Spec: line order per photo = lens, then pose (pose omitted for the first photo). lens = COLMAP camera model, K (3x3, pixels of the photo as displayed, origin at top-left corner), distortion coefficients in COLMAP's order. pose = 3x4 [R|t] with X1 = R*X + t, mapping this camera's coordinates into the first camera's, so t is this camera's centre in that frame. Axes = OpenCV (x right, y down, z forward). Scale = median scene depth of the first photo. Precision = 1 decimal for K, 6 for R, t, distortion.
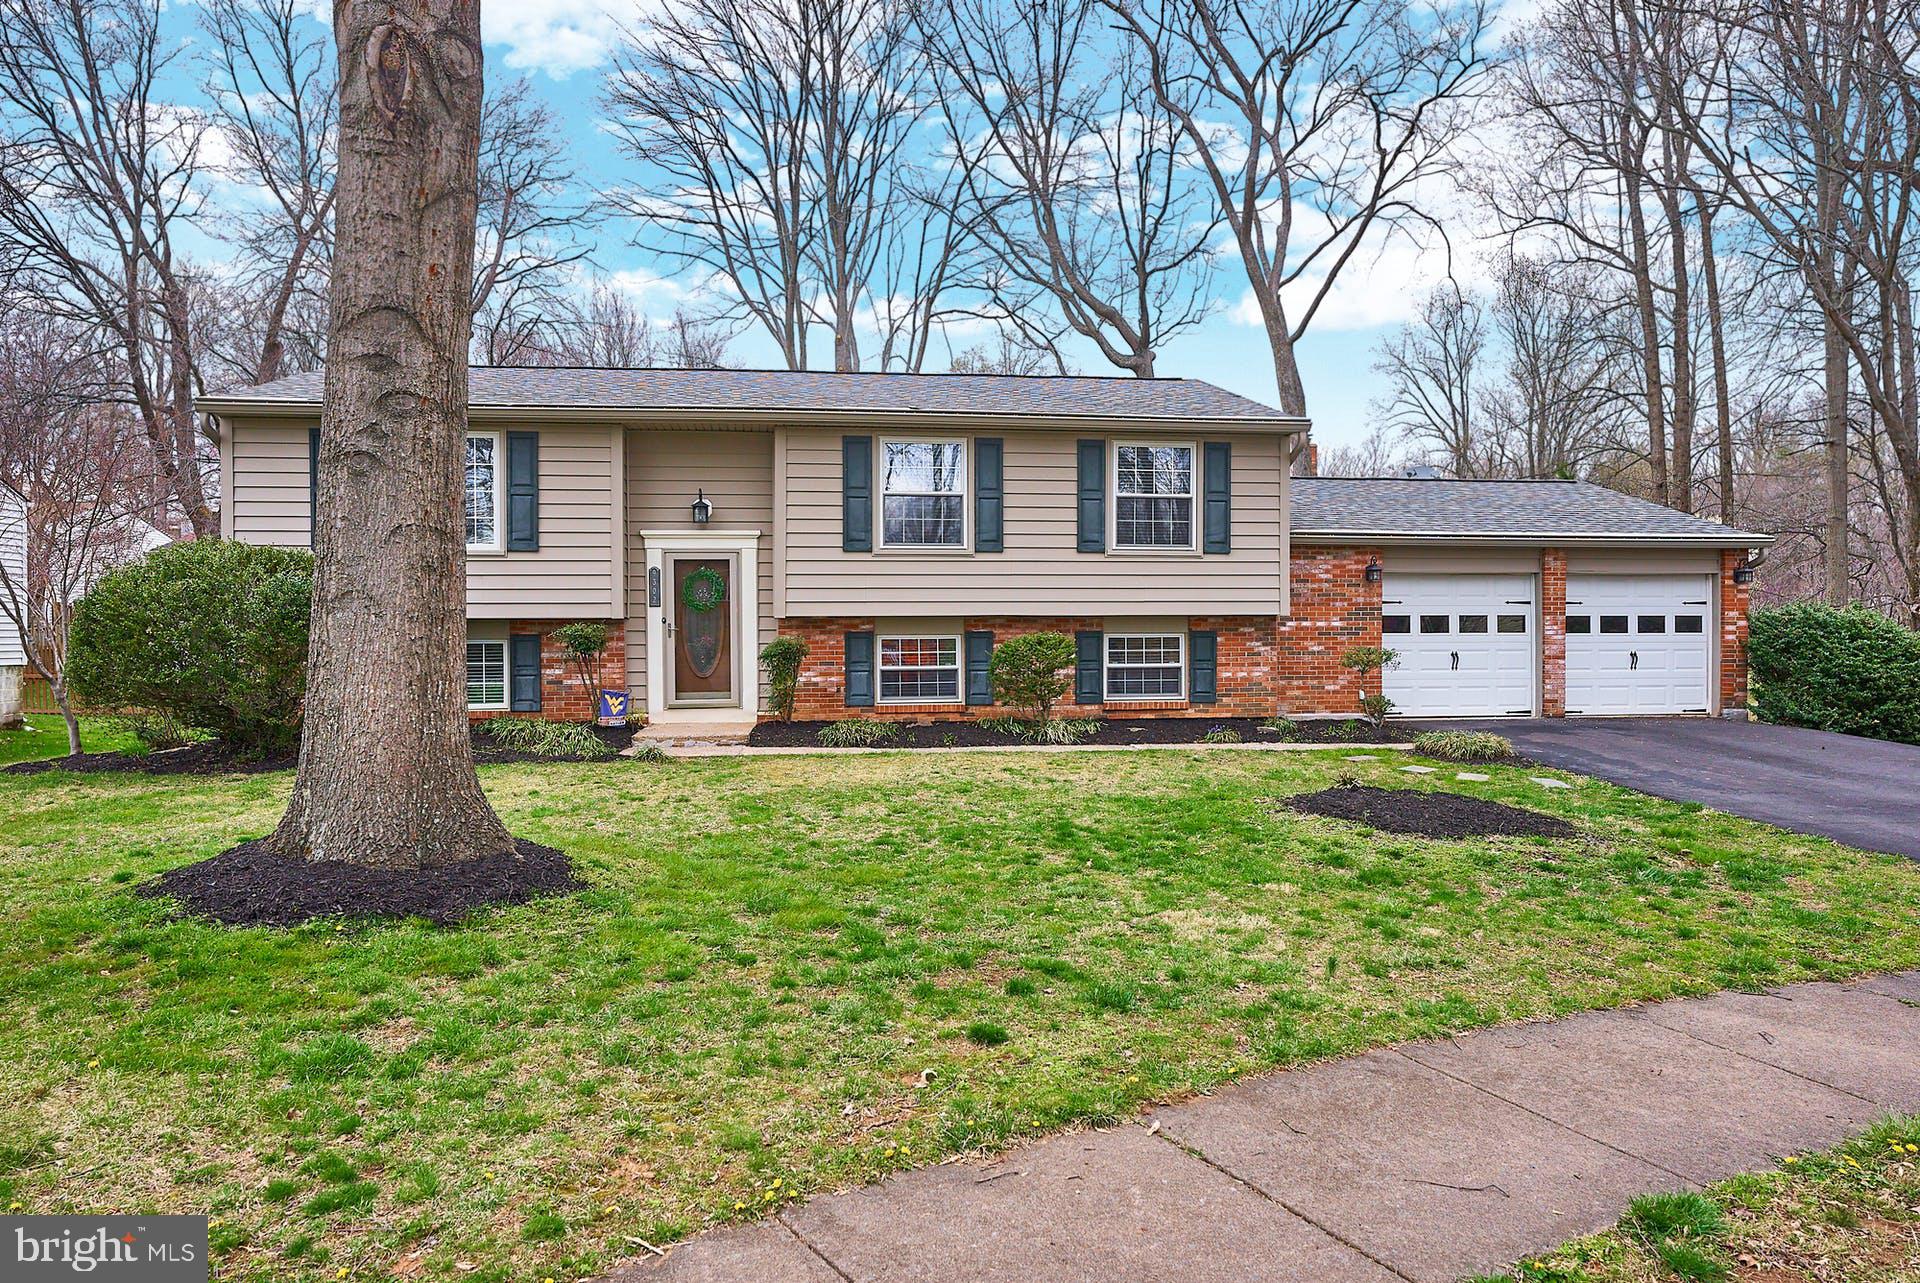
lens RADIAL K [[877.7, 0, 1015.1], [0, 877.7, 617.6], [0, 0, 1]] dist [0.000100, 0.000091]
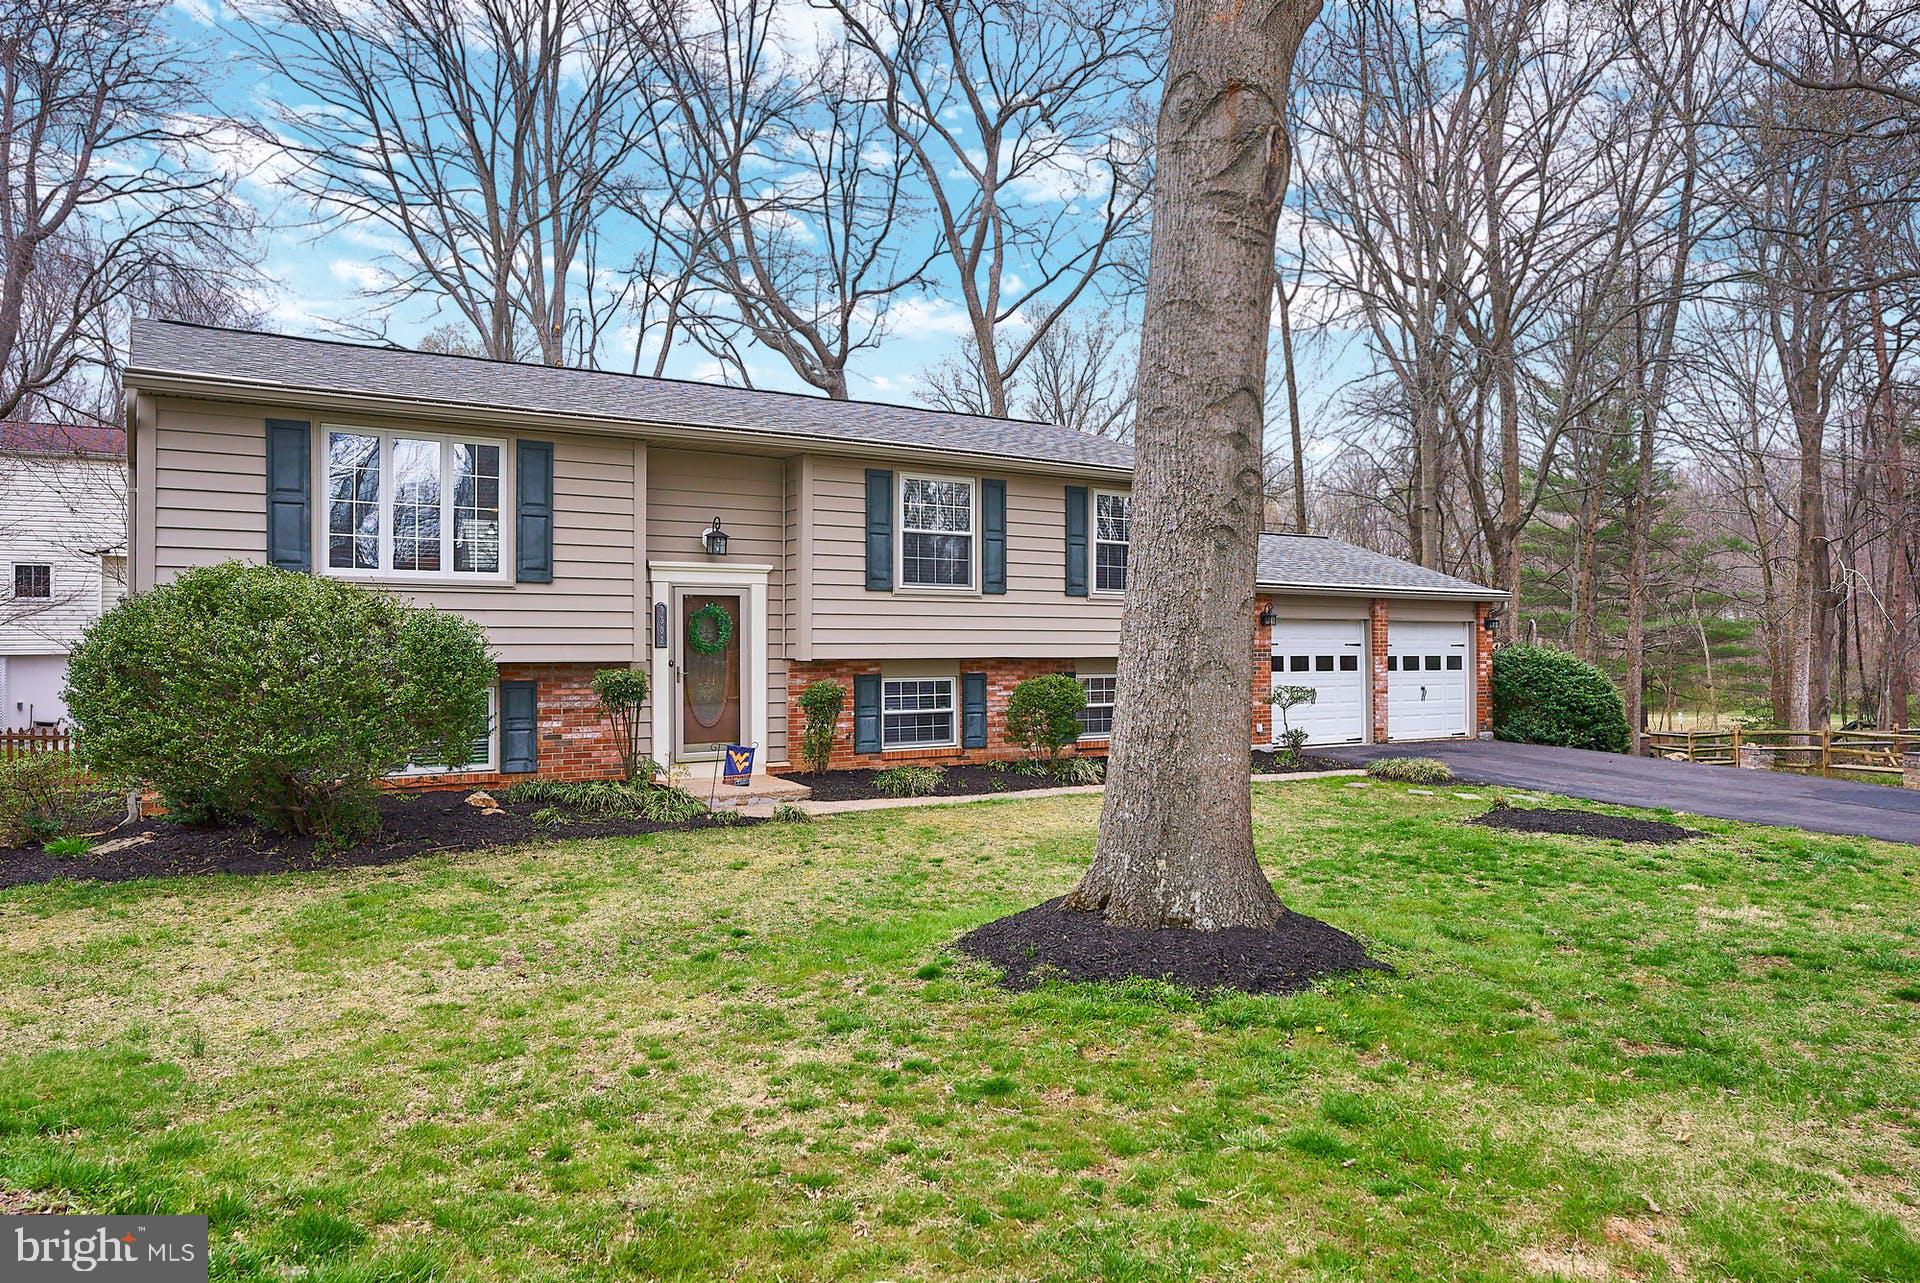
lens RADIAL K [[924.3, 0, 956.9], [0, 924.3, 635.3], [0, 0, 1]] dist [-0.001811, -0.000231]
pose [[0.943933, 0.009315, 0.330005, -0.416170], [-0.005140, 0.999895, -0.013520, -0.013342], [-0.330096, 0.011065, 0.943882, 0.025066]]
